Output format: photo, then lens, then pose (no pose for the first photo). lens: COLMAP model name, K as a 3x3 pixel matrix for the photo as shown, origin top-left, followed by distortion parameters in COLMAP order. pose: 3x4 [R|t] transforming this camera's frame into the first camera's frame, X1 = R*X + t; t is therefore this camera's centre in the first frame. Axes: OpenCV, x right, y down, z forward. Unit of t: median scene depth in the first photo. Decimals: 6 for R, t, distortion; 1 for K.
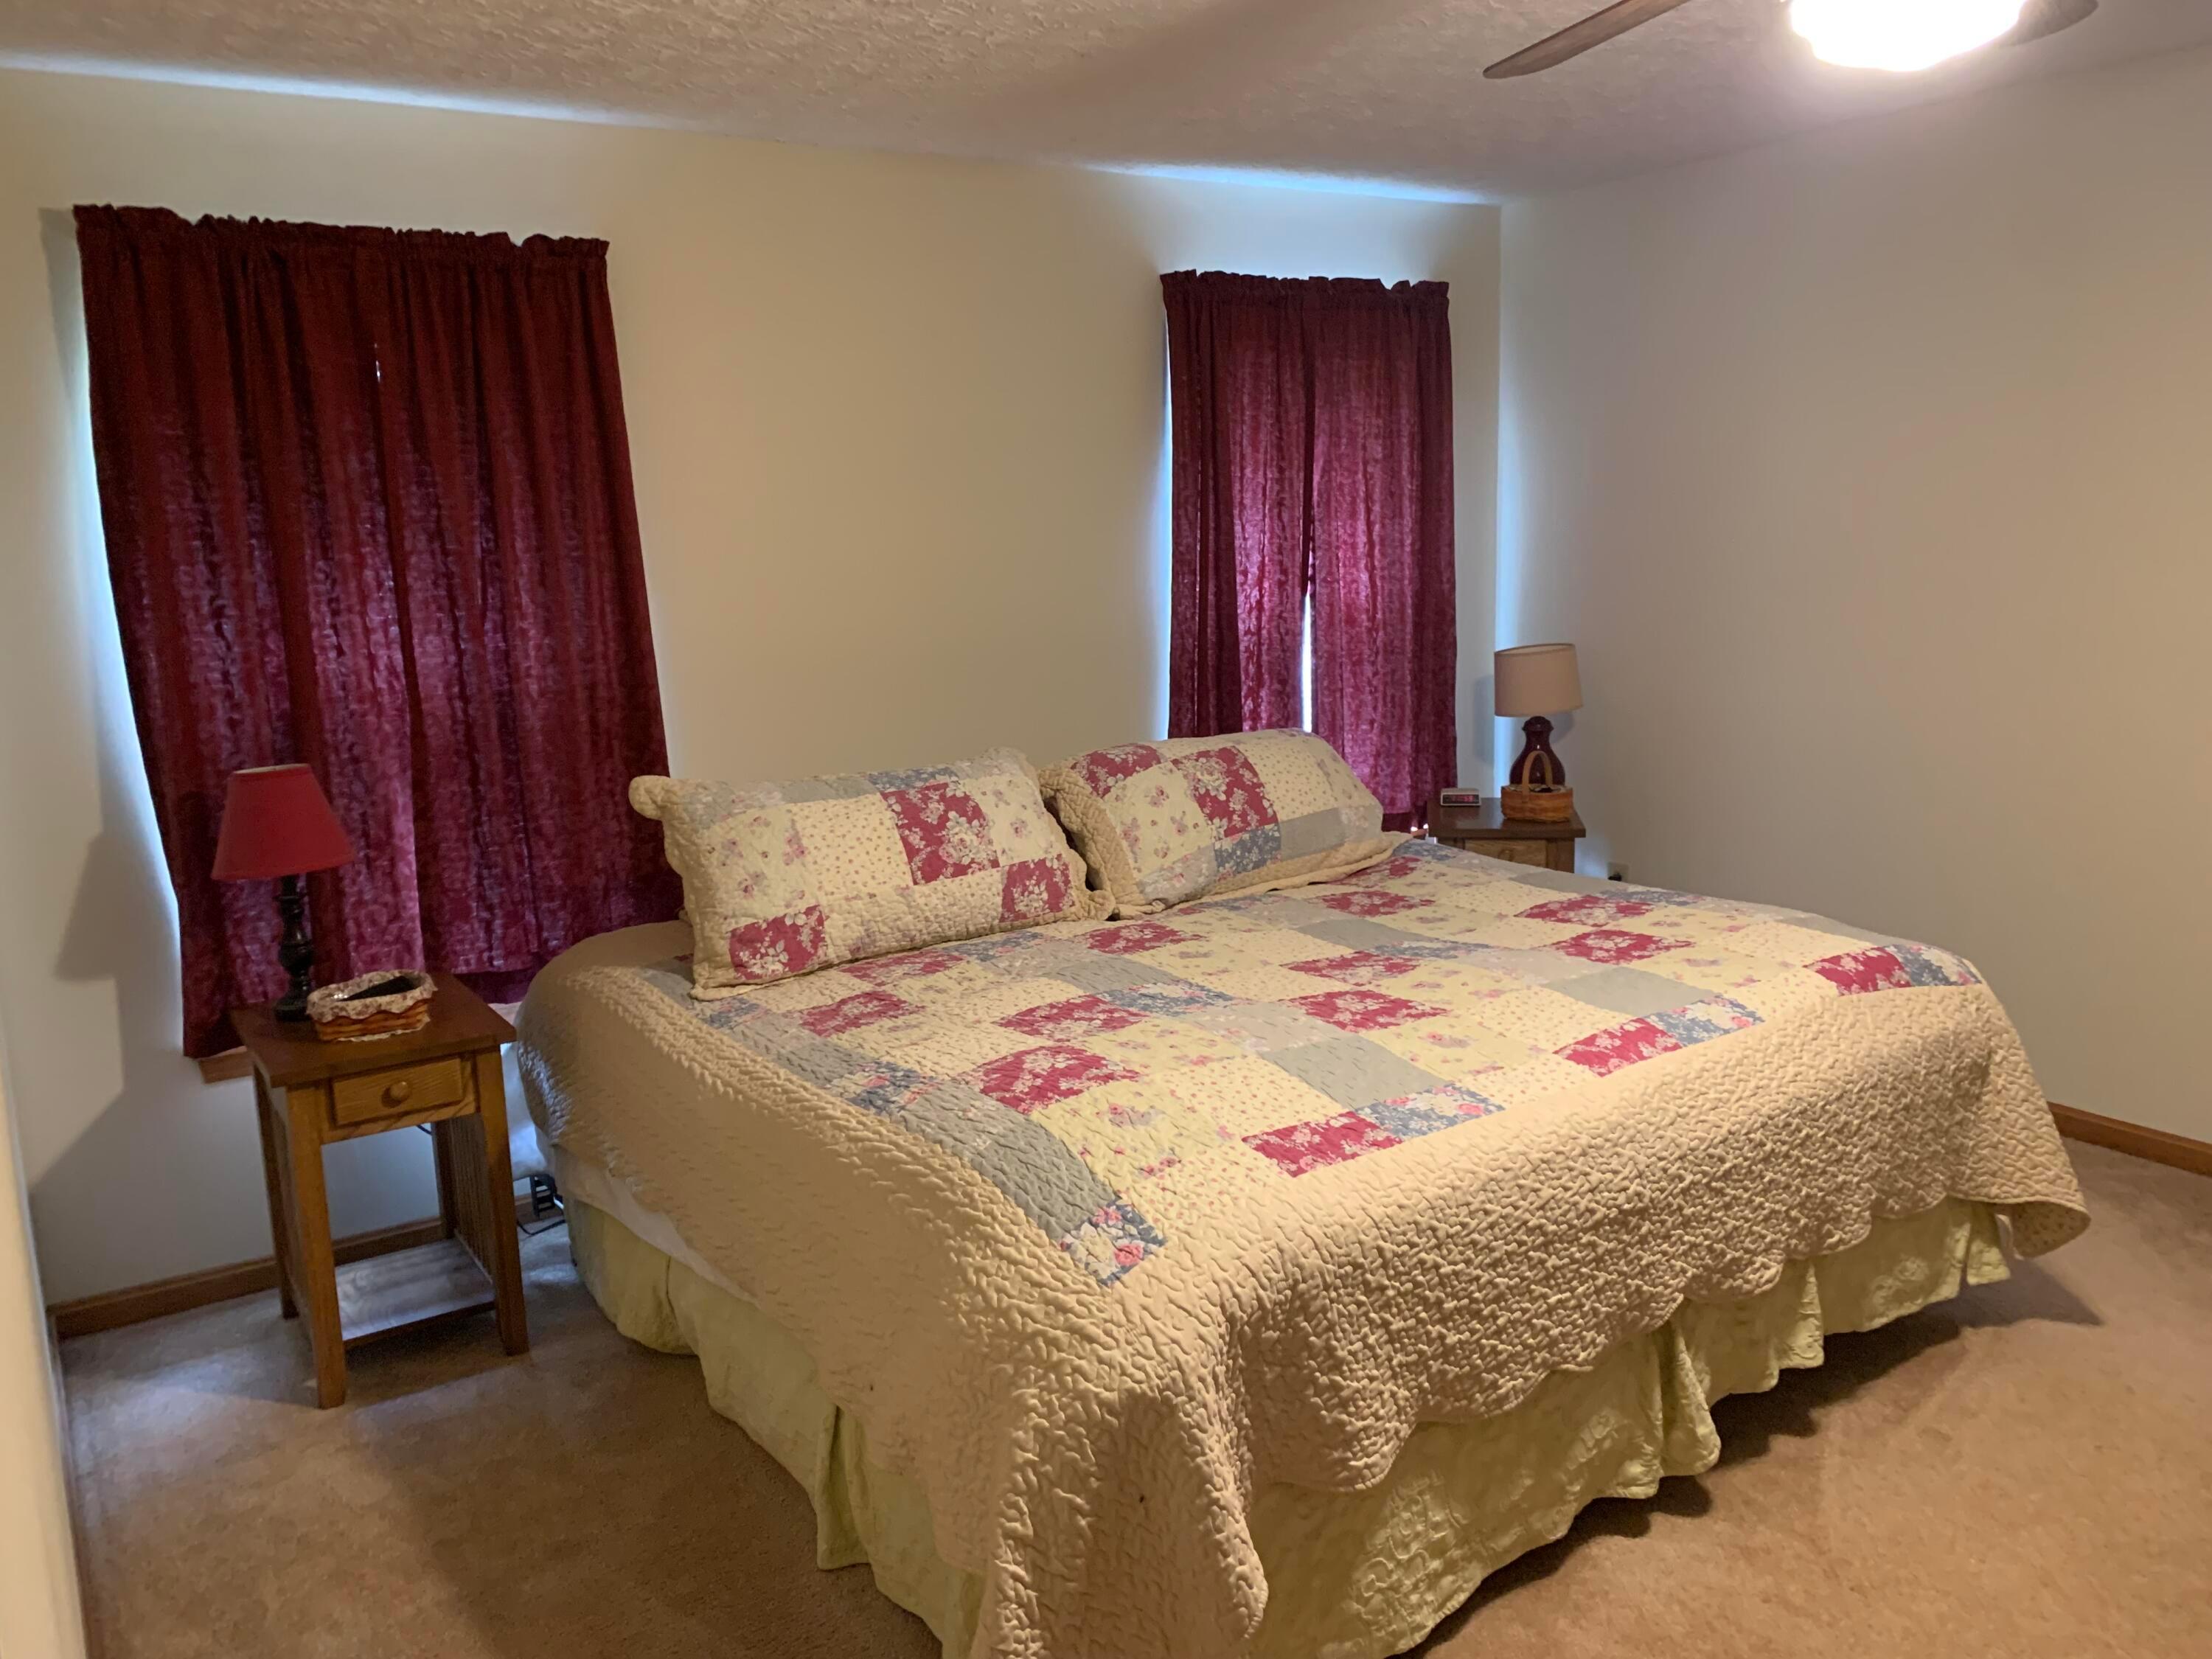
lens RADIAL K [[1686.1, 0, 1101.3], [0, 1686.1, 823.0], [0, 0, 1]] dist [0.045227, -0.058435]
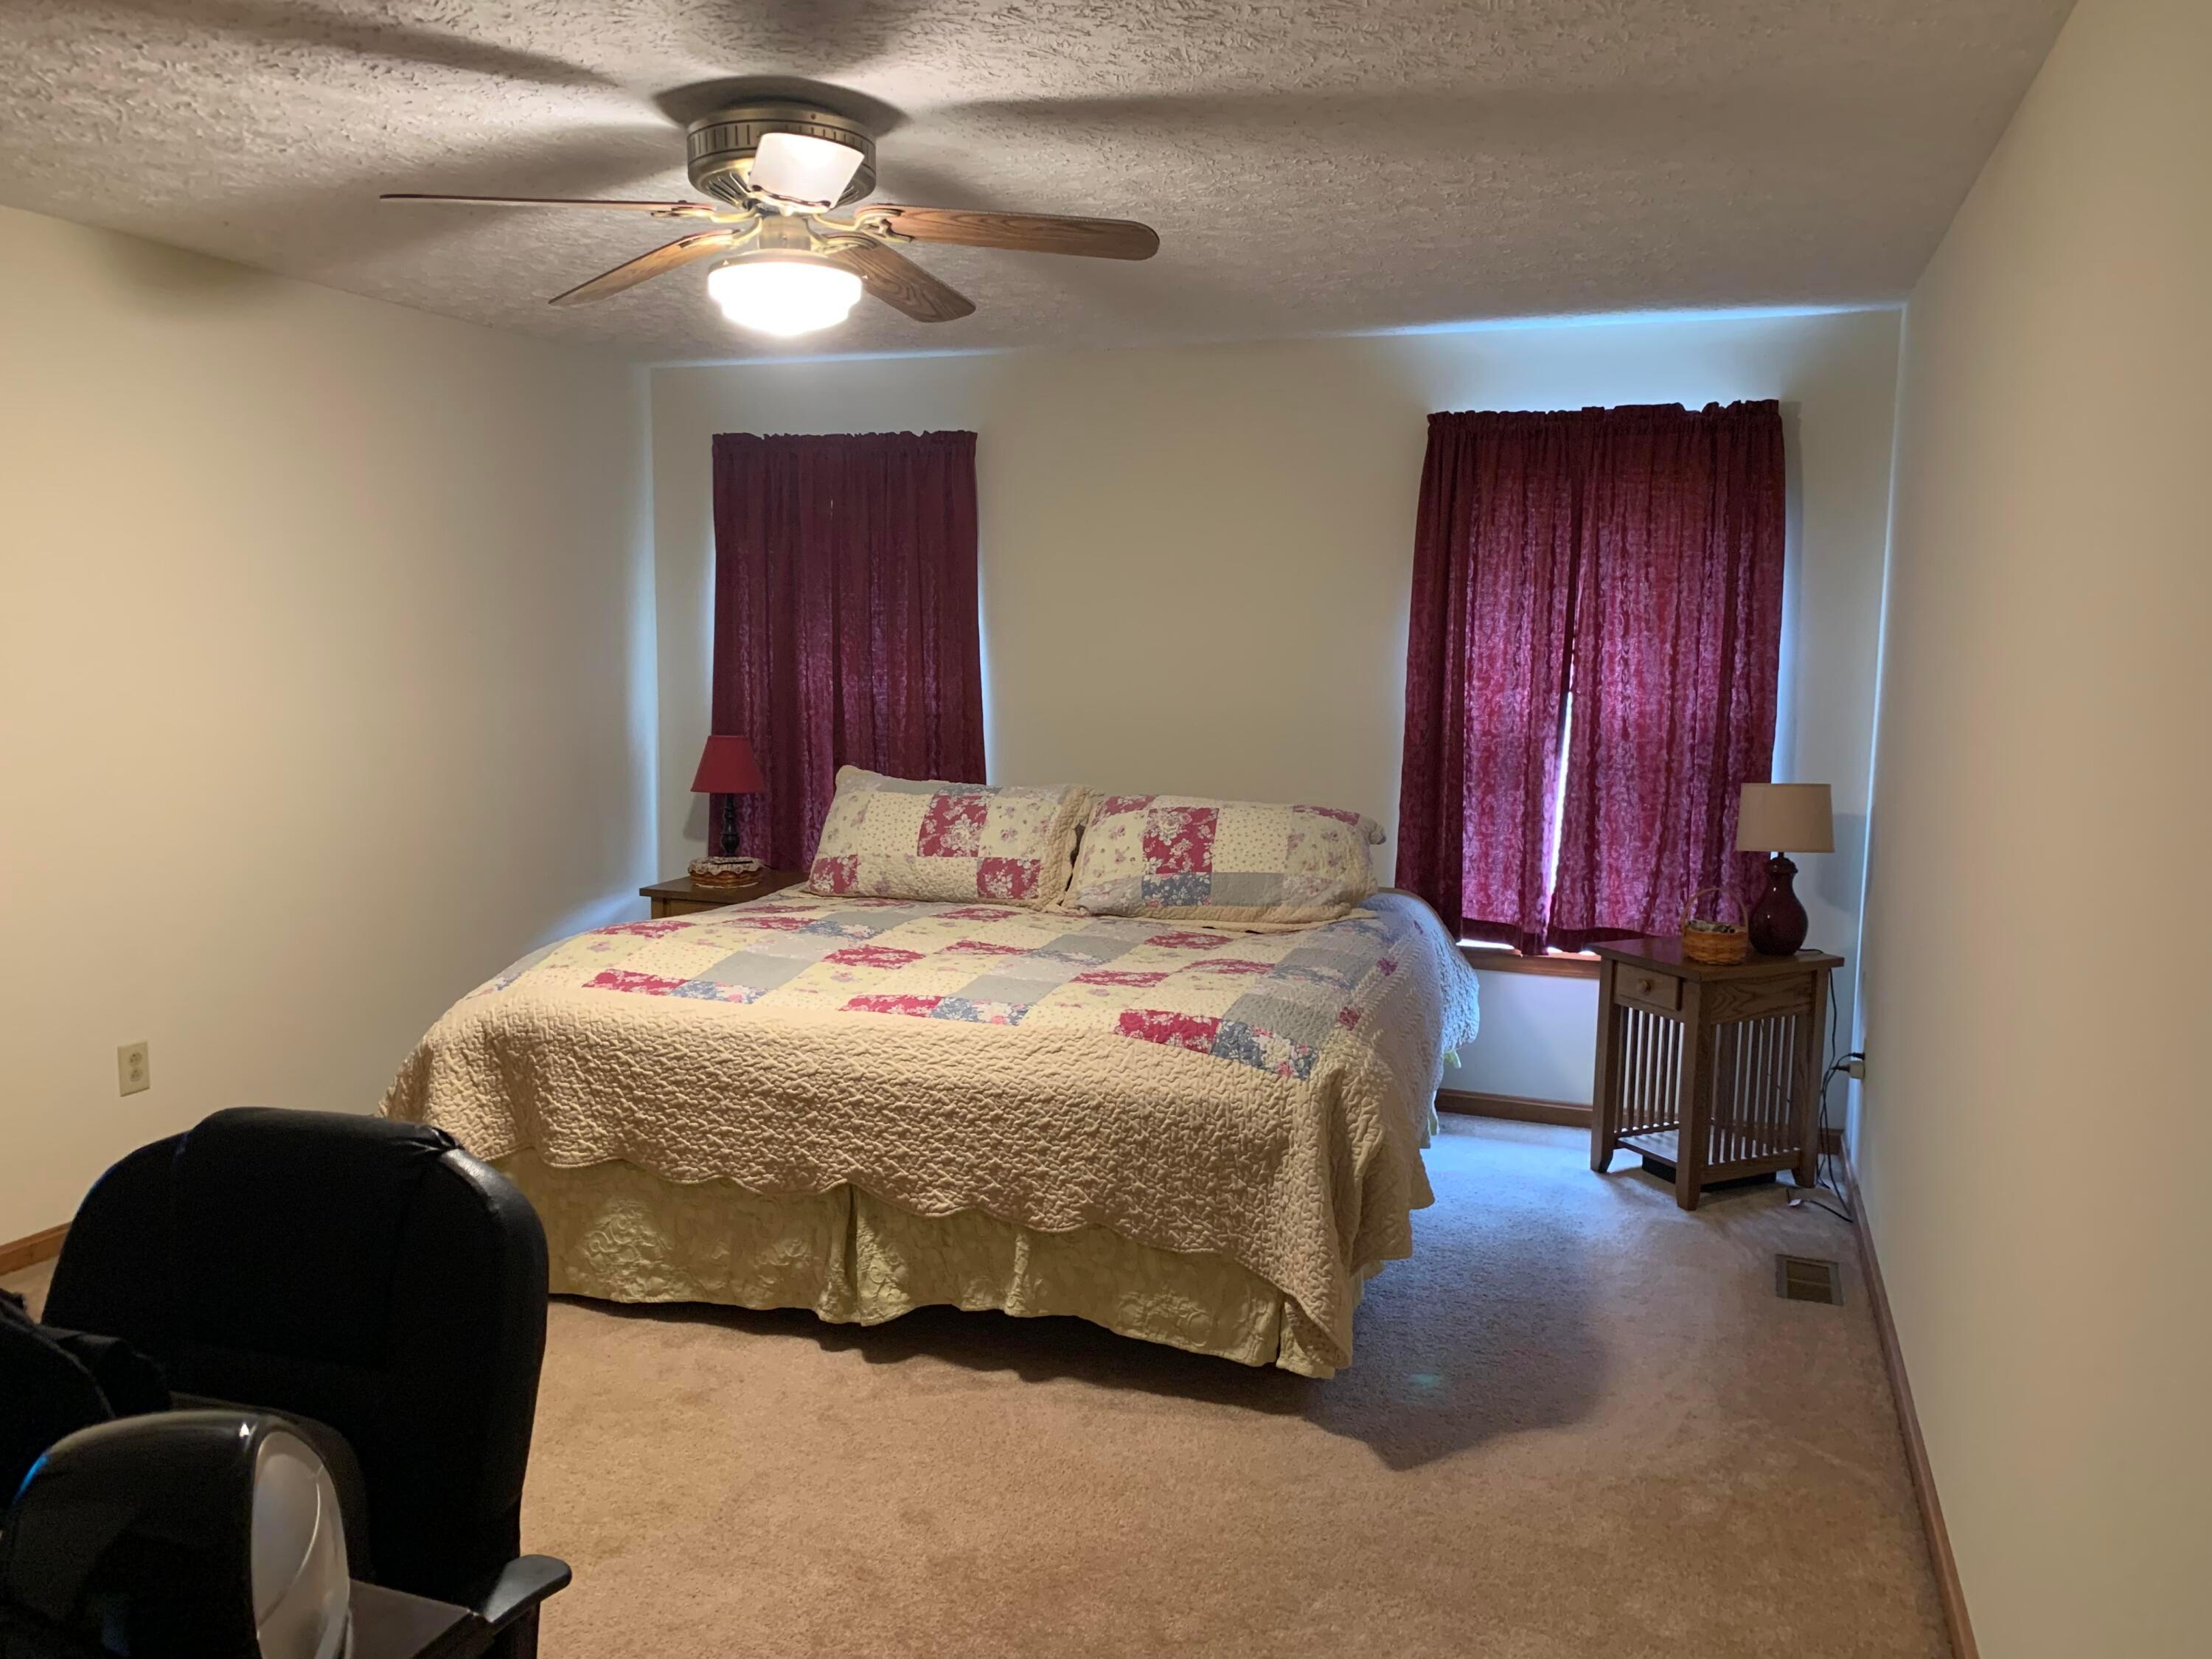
lens RADIAL K [[1686.1, 0, 1099.5], [0, 1686.1, 824.6], [0, 0, 1]] dist [0.045227, -0.058435]
pose [[0.598504, 0.136673, -0.789376, 1.242836], [-0.179519, 0.983163, 0.034114, -0.075136], [0.780747, 0.121291, 0.612962, 0.229070]]
